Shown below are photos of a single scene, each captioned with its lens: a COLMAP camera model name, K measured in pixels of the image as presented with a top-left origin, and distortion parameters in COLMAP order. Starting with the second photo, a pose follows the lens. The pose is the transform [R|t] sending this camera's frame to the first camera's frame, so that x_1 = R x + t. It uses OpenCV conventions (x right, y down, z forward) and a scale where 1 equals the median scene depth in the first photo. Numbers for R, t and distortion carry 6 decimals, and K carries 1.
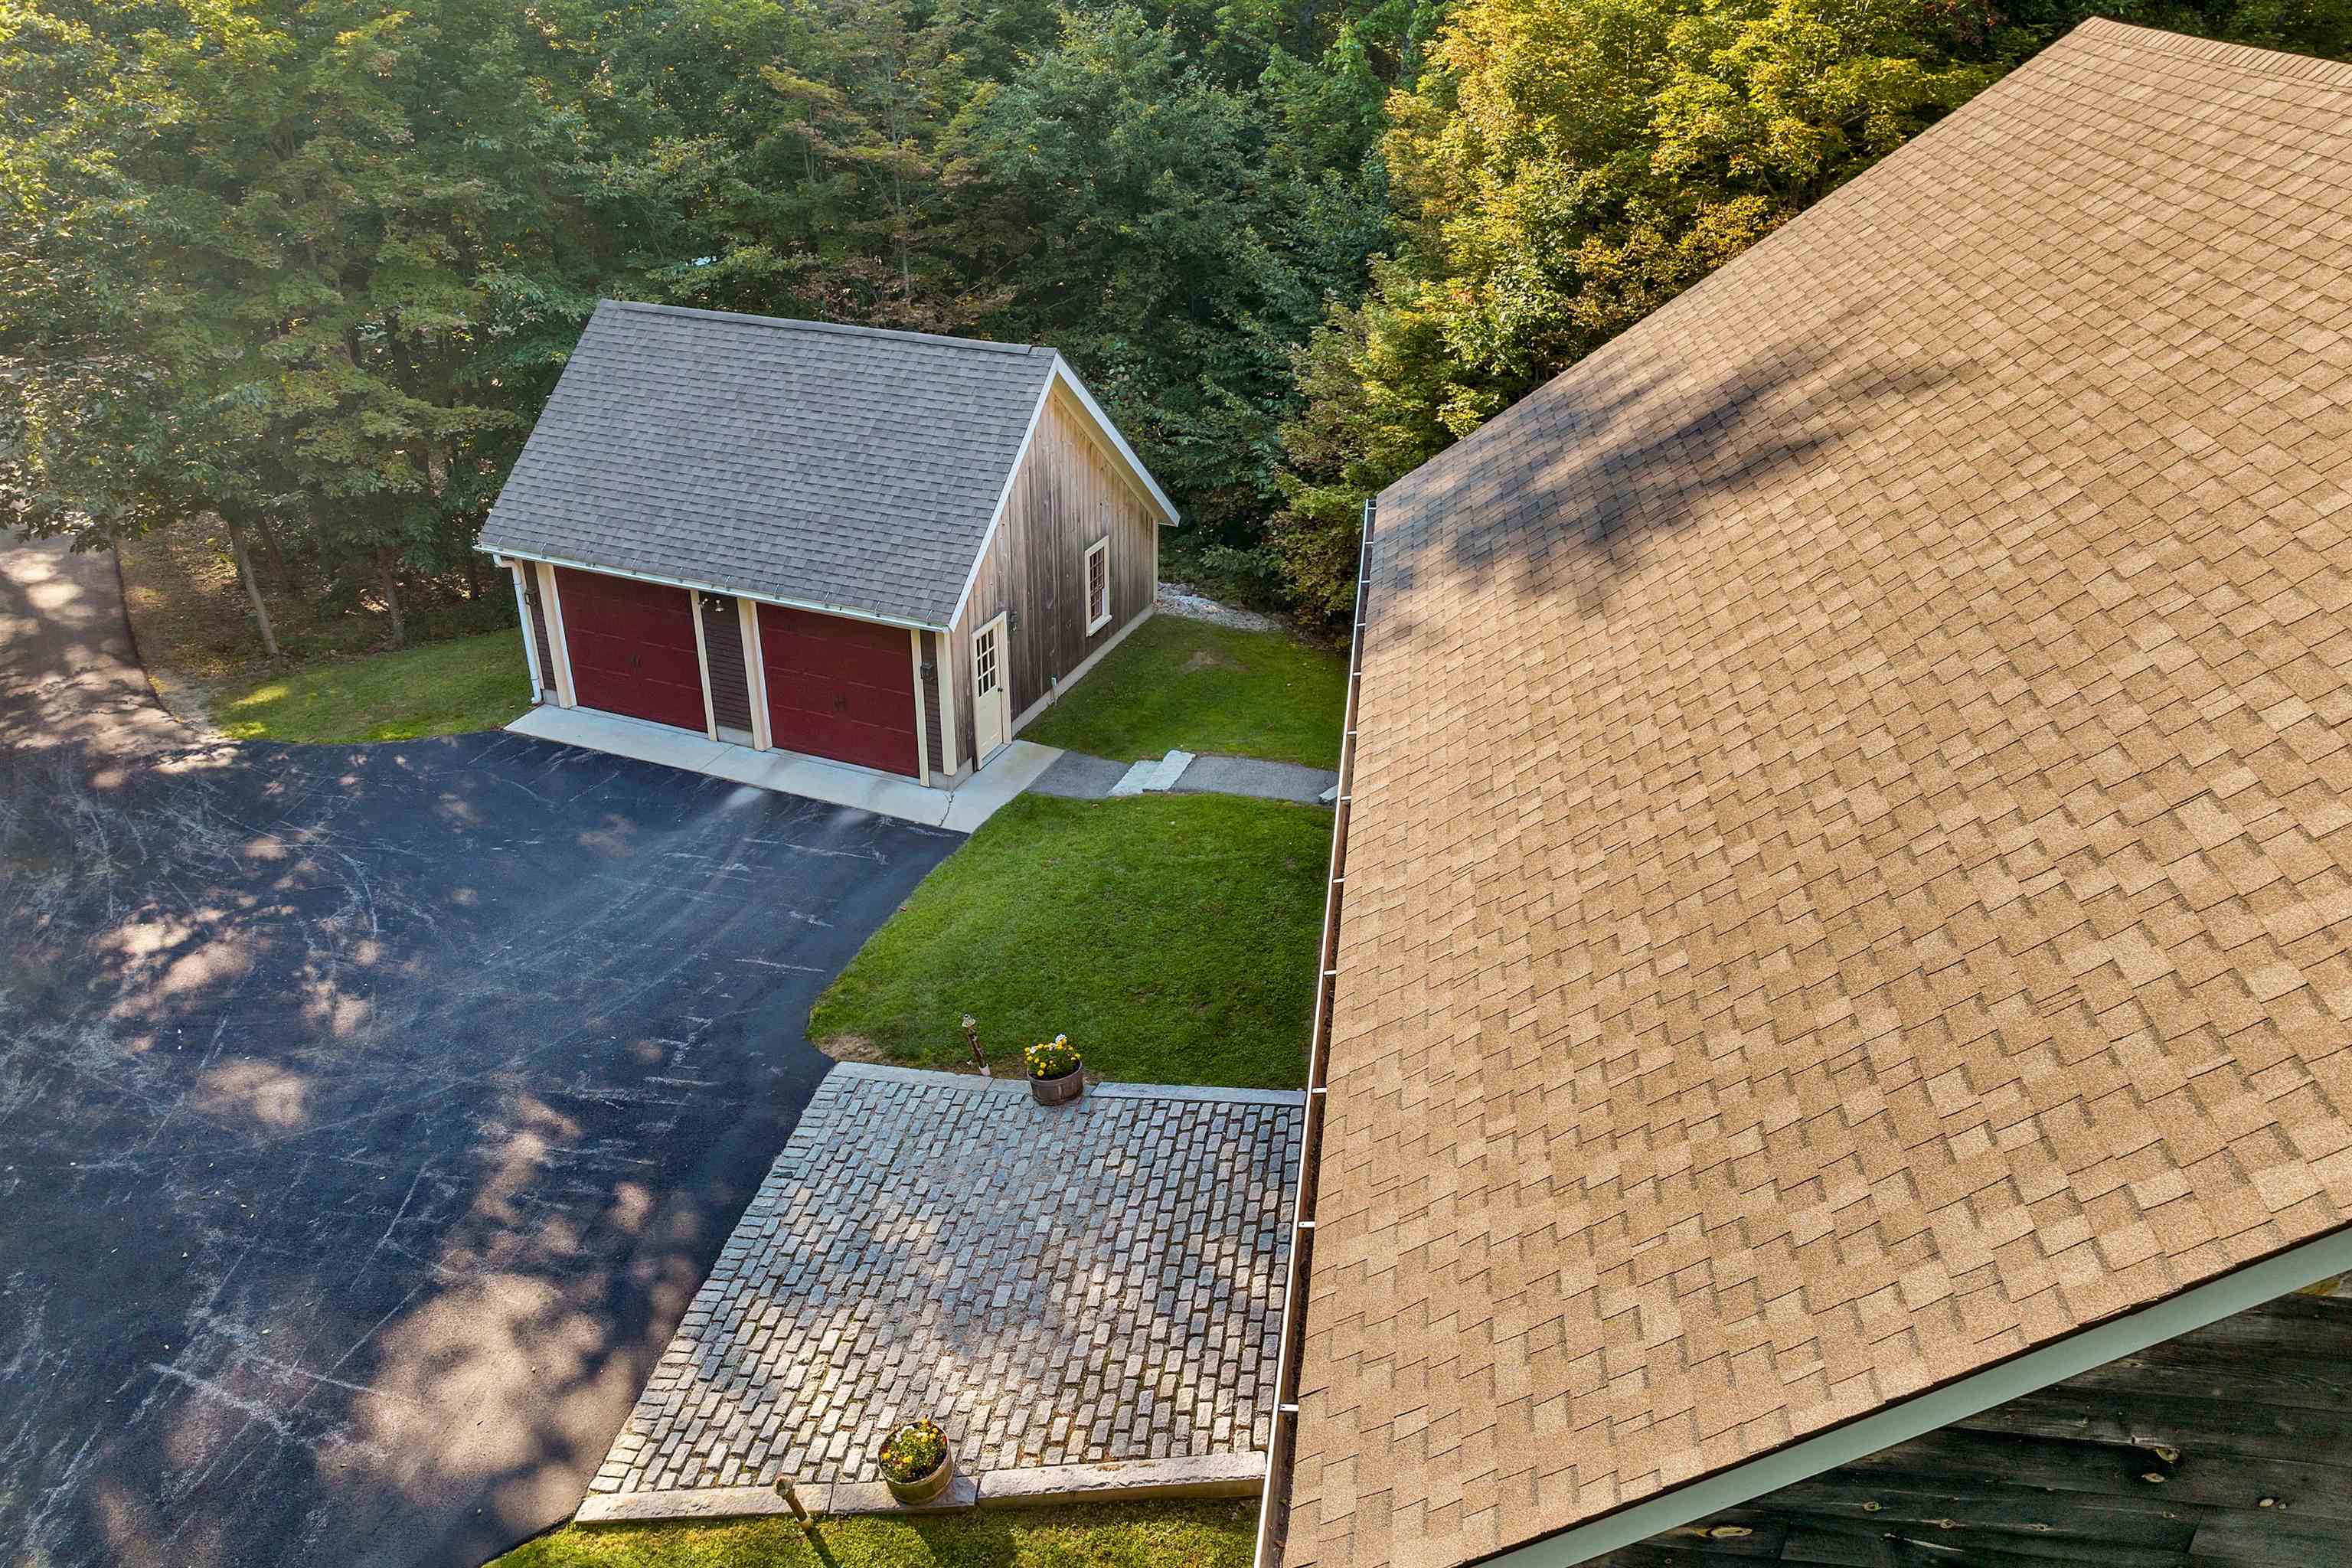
lens RADIAL K [[1655.0, 0, 1167.4], [0, 1655.0, 783.9], [0, 0, 1]] dist [-0.045476, -0.001498]
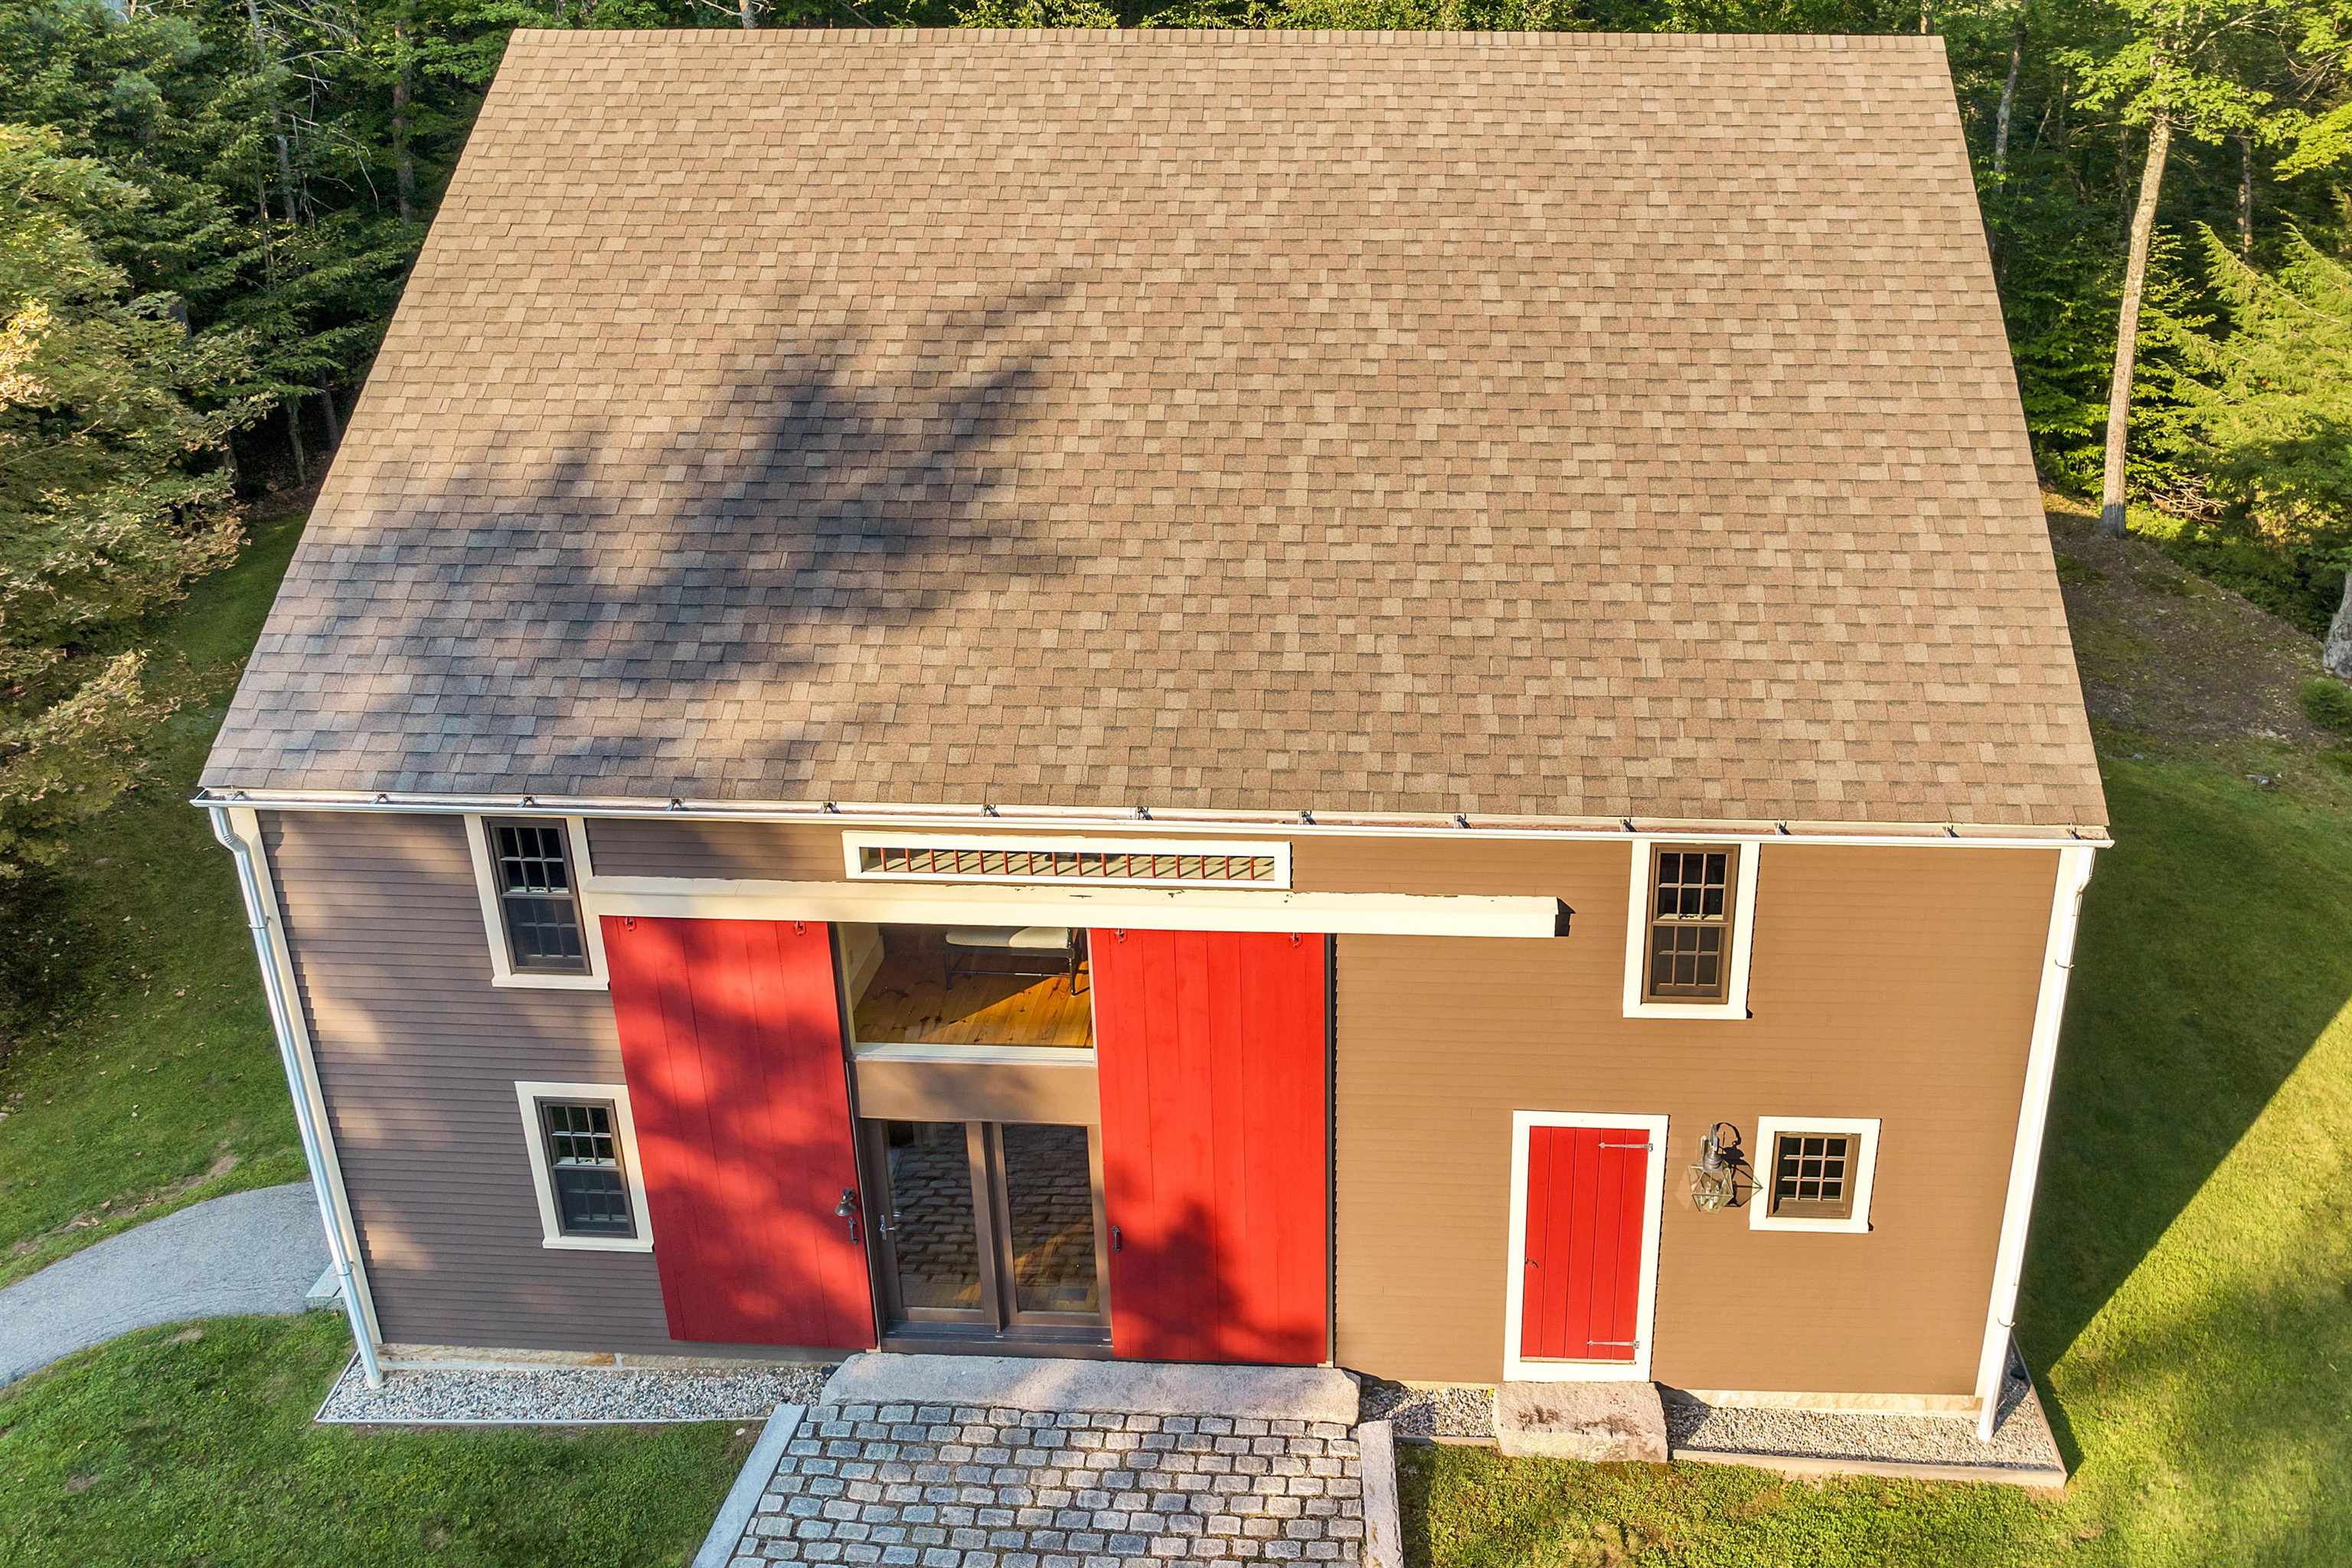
lens RADIAL K [[1803.8, 0, 1349.5], [0, 1803.8, 560.8], [0, 0, 1]] dist [-0.013241, -0.009385]
pose [[-0.083585, -0.344798, 0.934948, -0.564652], [0.471661, 0.812792, 0.341915, -0.280278], [-0.877810, 0.469557, 0.094691, 0.486806]]
